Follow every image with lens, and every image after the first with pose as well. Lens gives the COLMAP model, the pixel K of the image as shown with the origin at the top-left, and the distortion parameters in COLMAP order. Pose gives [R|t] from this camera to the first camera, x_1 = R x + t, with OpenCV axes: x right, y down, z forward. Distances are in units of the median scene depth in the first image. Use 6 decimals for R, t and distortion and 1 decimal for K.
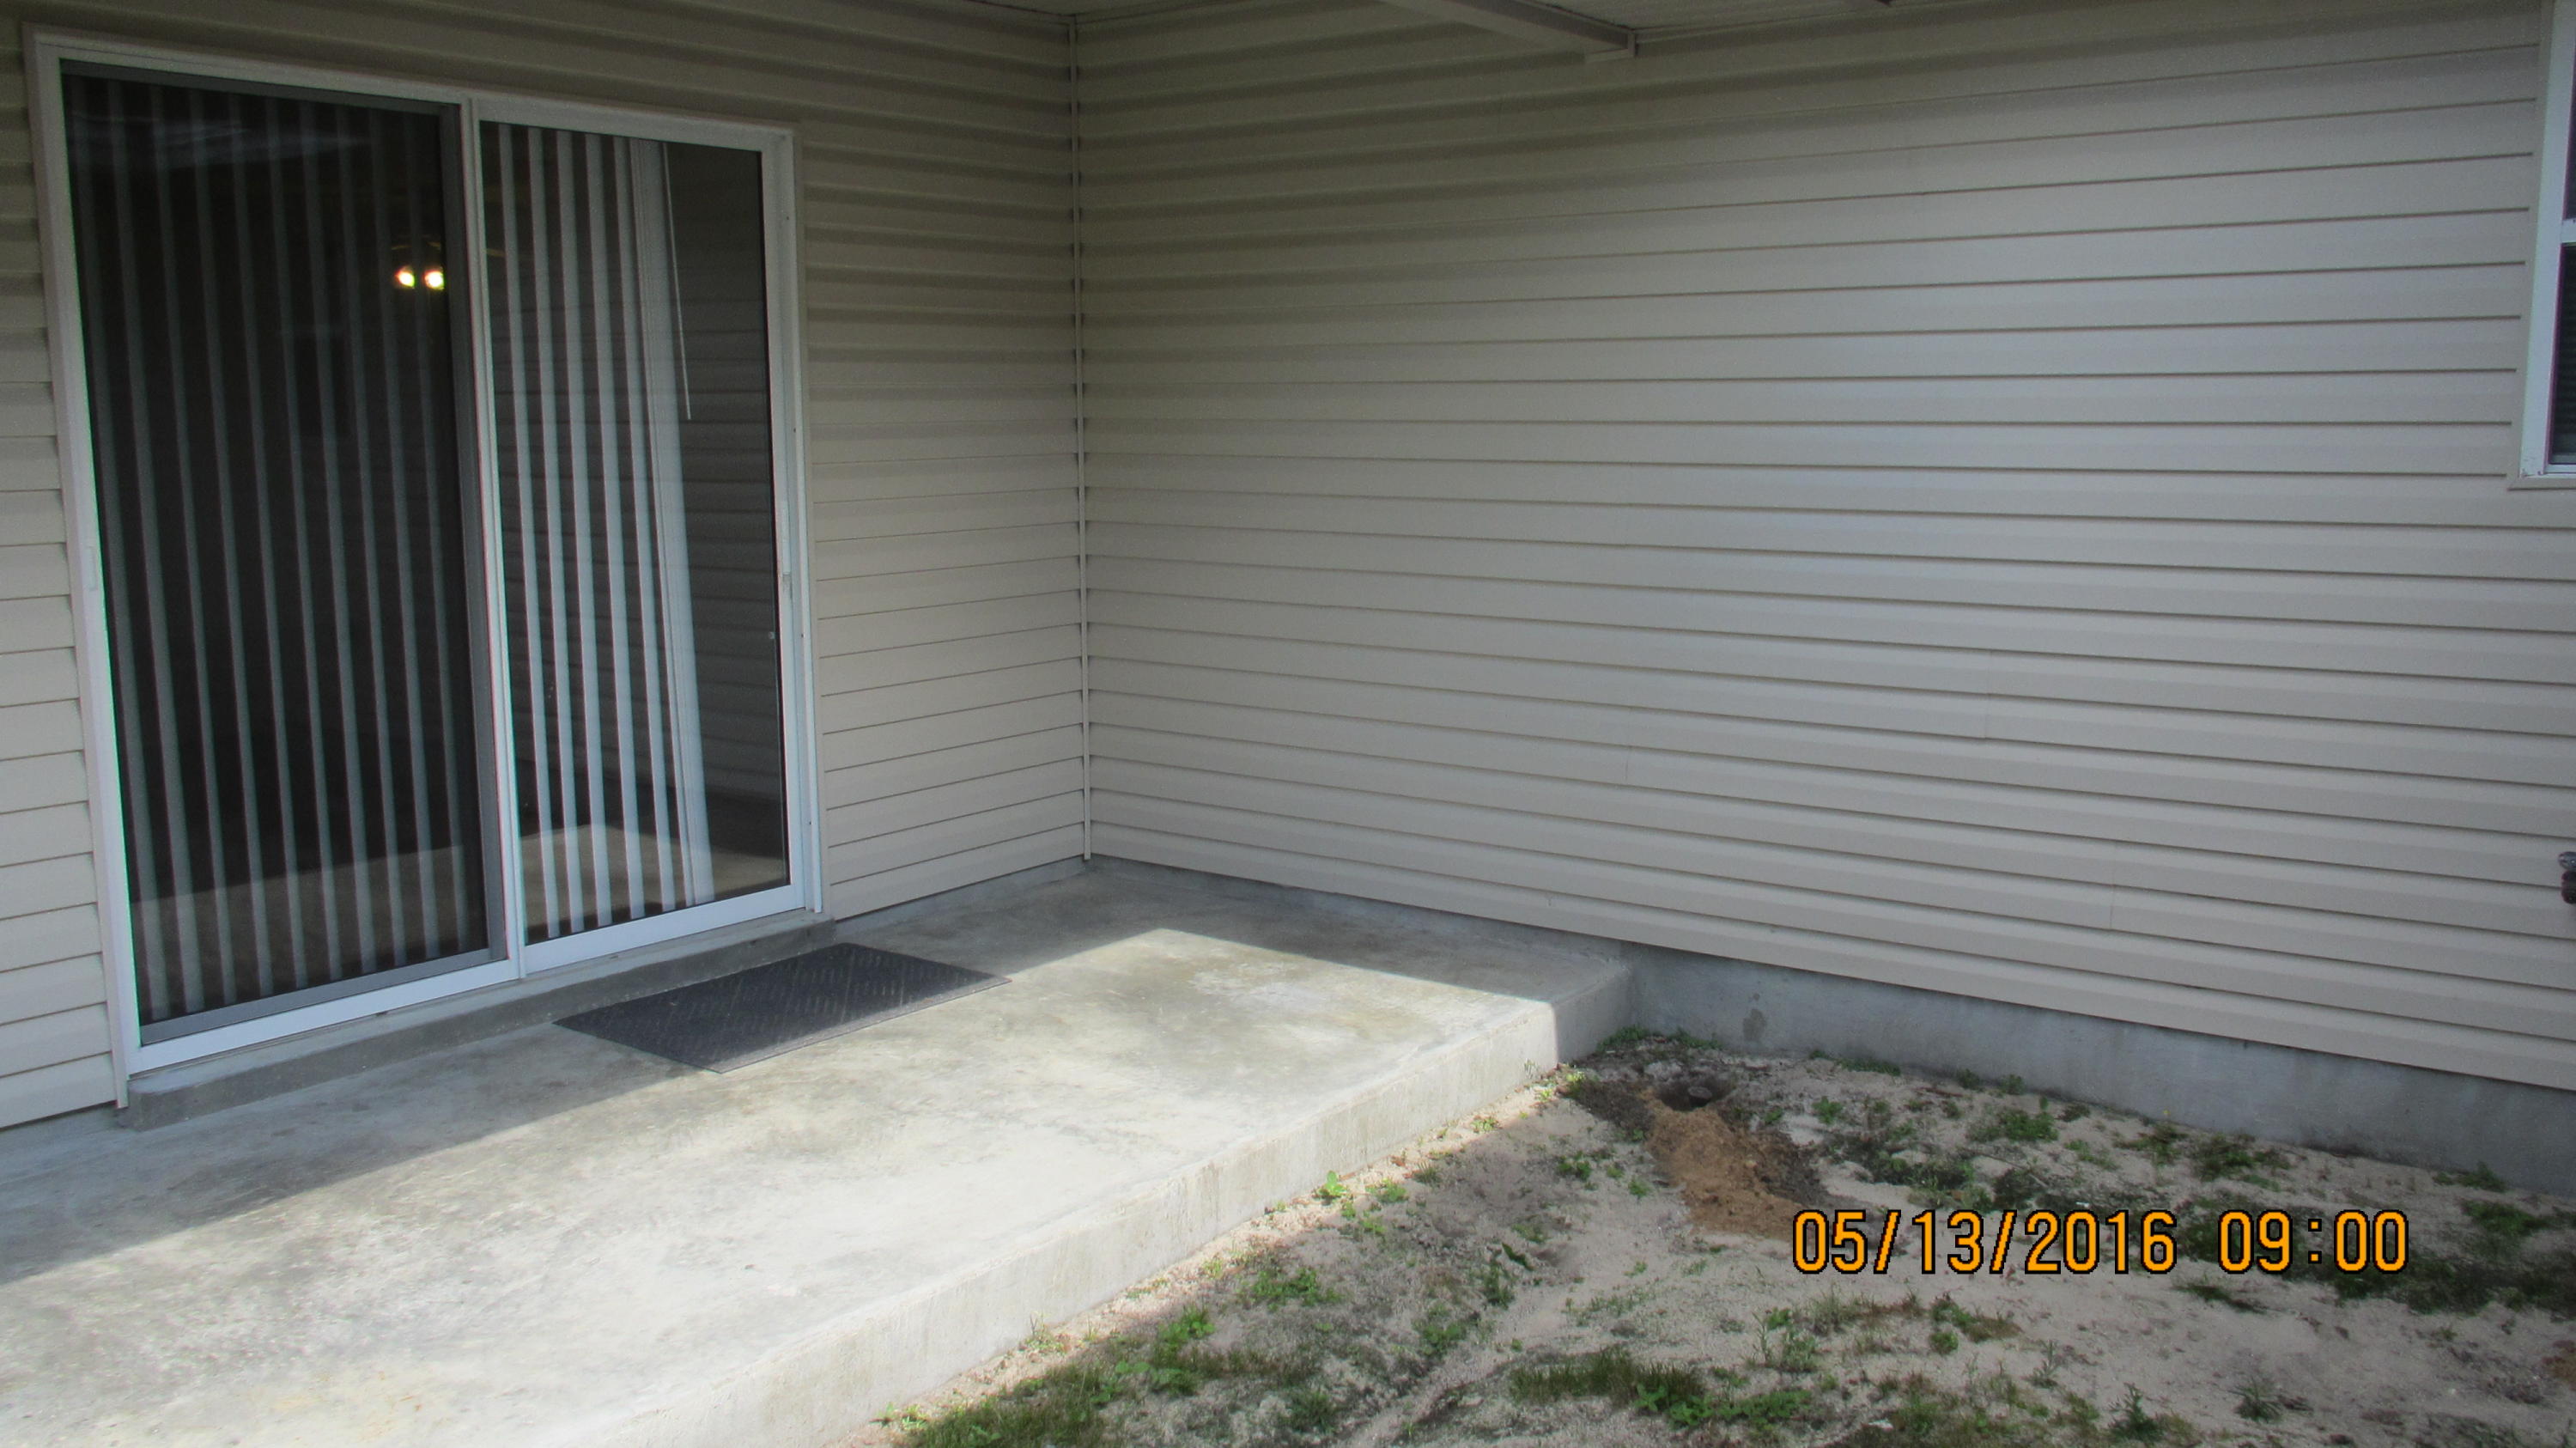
lens RADIAL K [[2138.0, 0, 1299.4], [0, 2138.0, 725.5], [0, 0, 1]] dist [-0.023272, 0.015716]
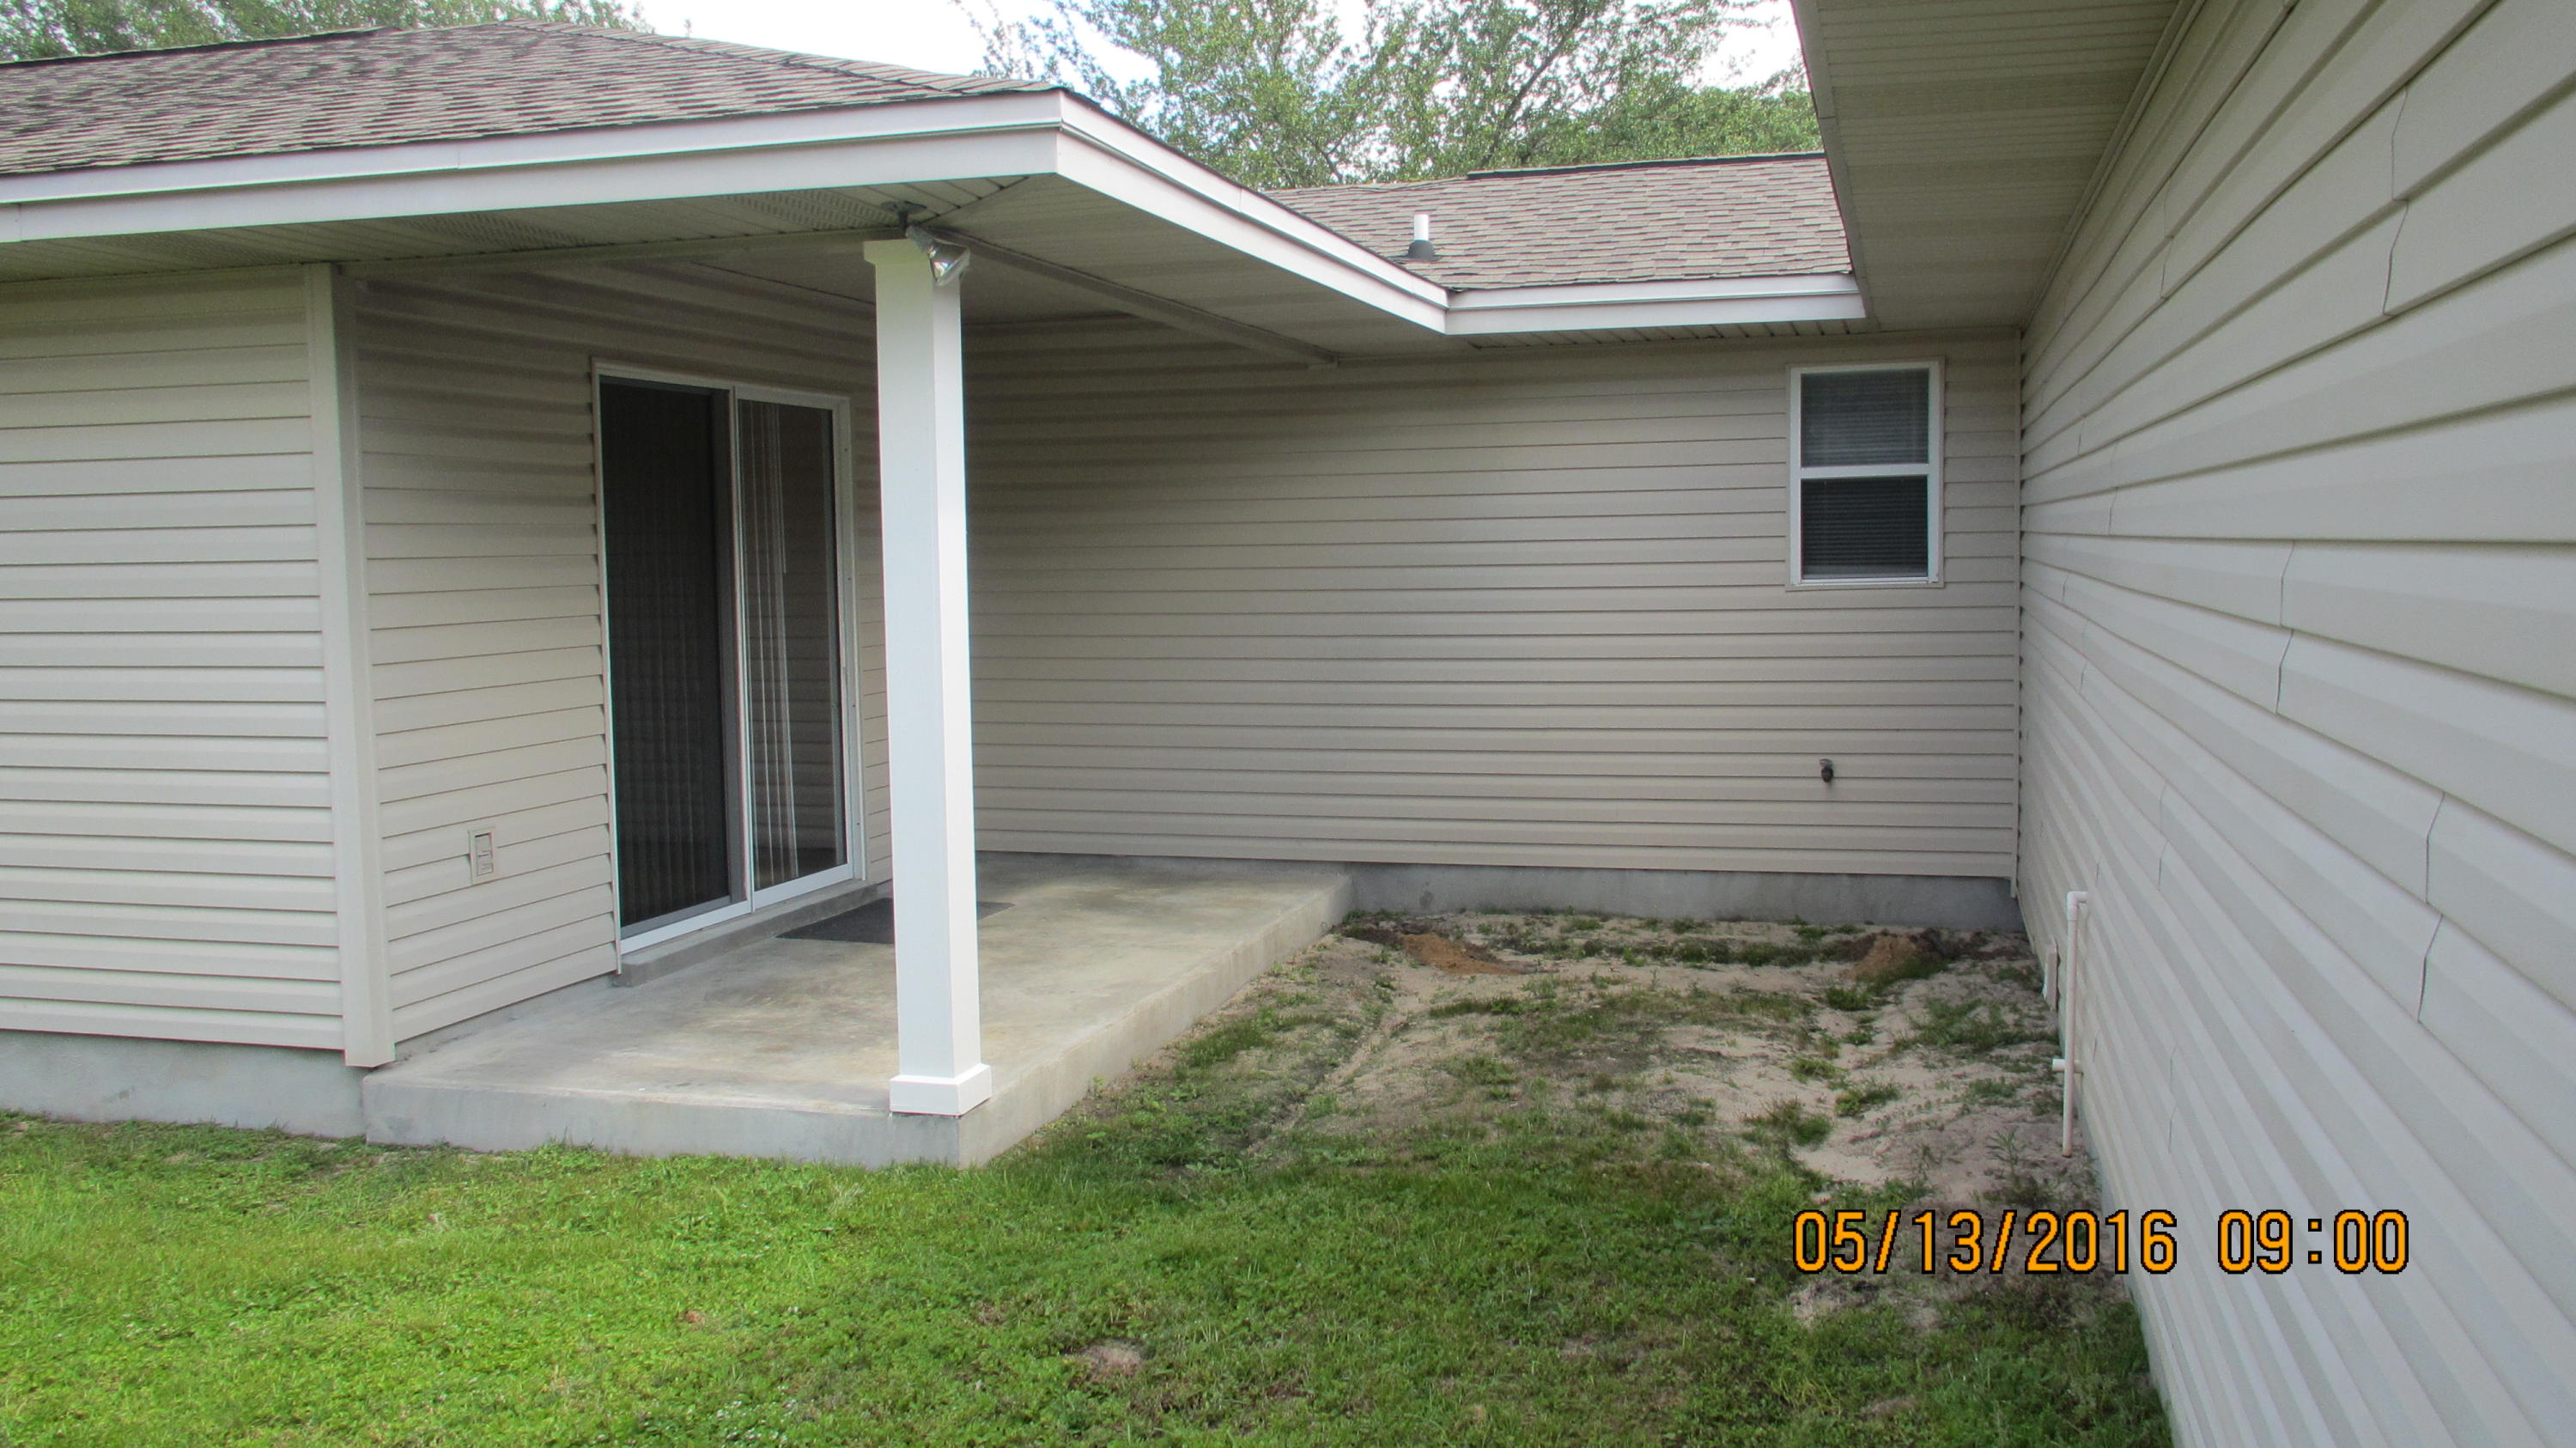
lens RADIAL K [[2138.0, 0, 1299.4], [0, 2138.0, 725.5], [0, 0, 1]] dist [-0.023272, 0.015716]
pose [[0.935616, -0.038979, 0.350862, -0.558553], [0.063685, 0.996216, -0.059150, 0.102856], [-0.347228, 0.077686, 0.934557, -0.713008]]
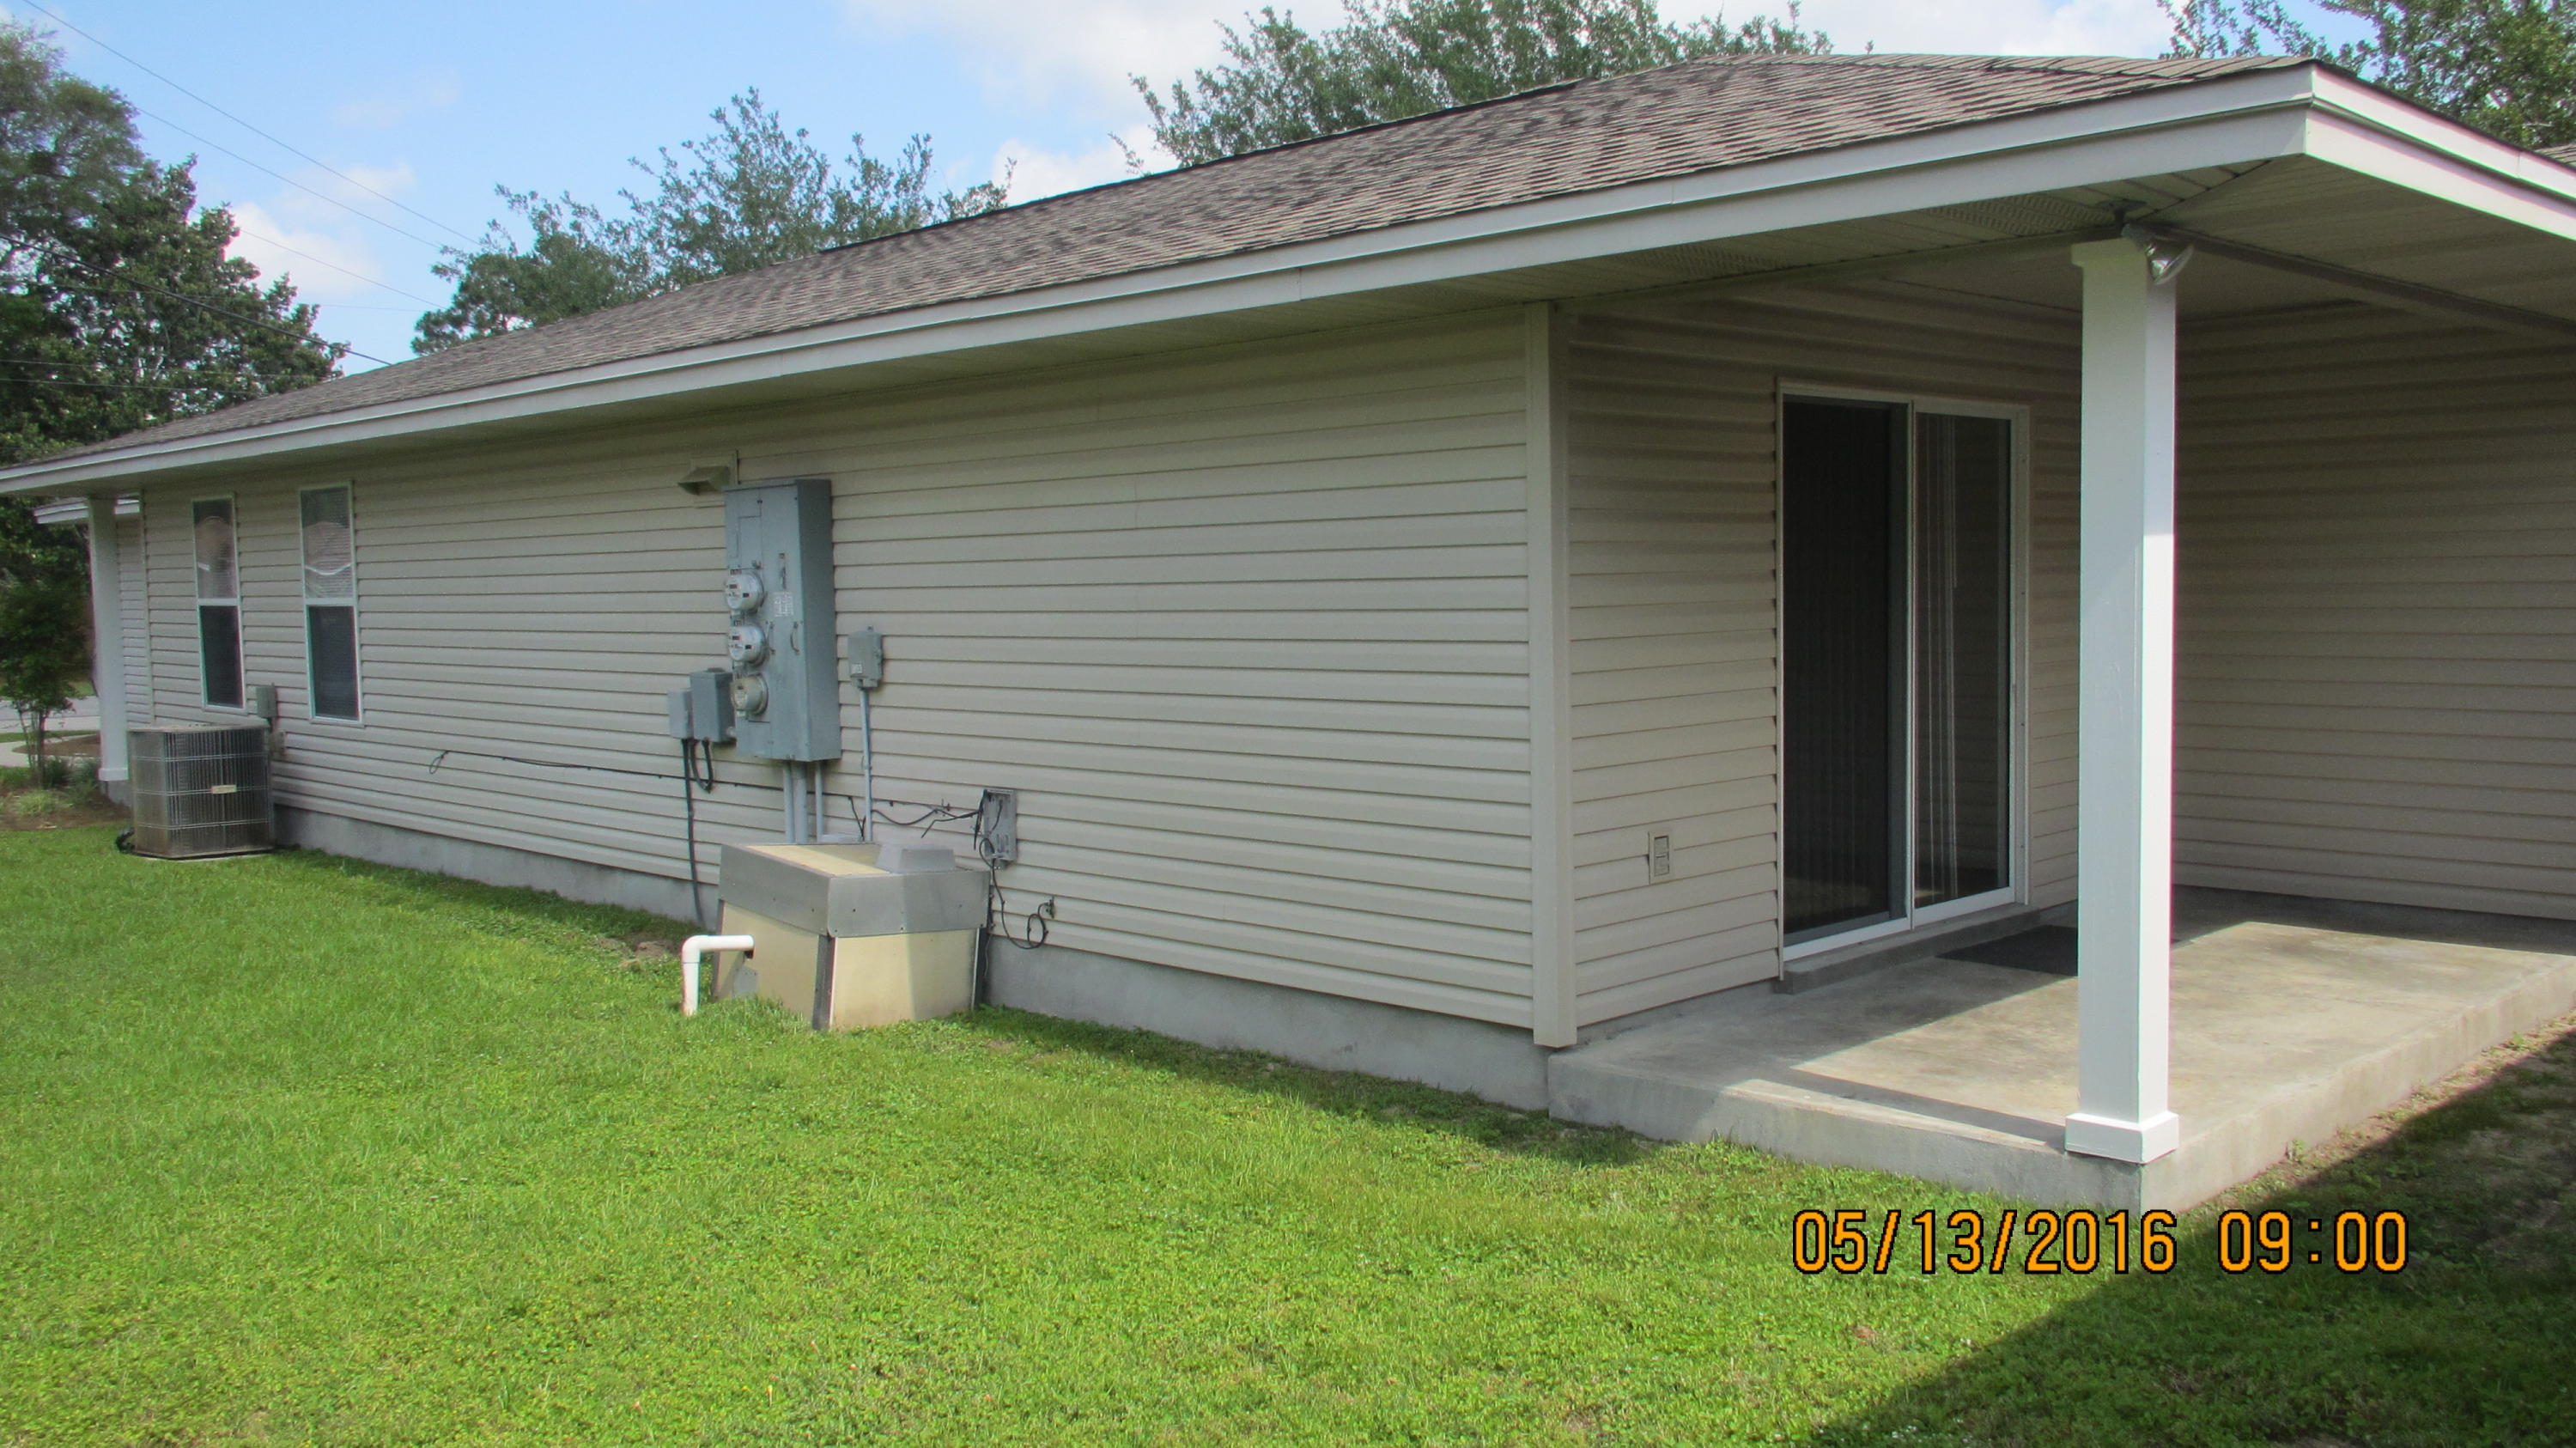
lens RADIAL K [[2138.0, 0, 1299.4], [0, 2138.0, 725.5], [0, 0, 1]] dist [-0.023272, 0.015716]
pose [[0.987533, -0.005041, -0.157332, -0.587735], [-0.007628, 0.996780, -0.079819, 0.100014], [0.157228, 0.080024, 0.984315, -0.707515]]
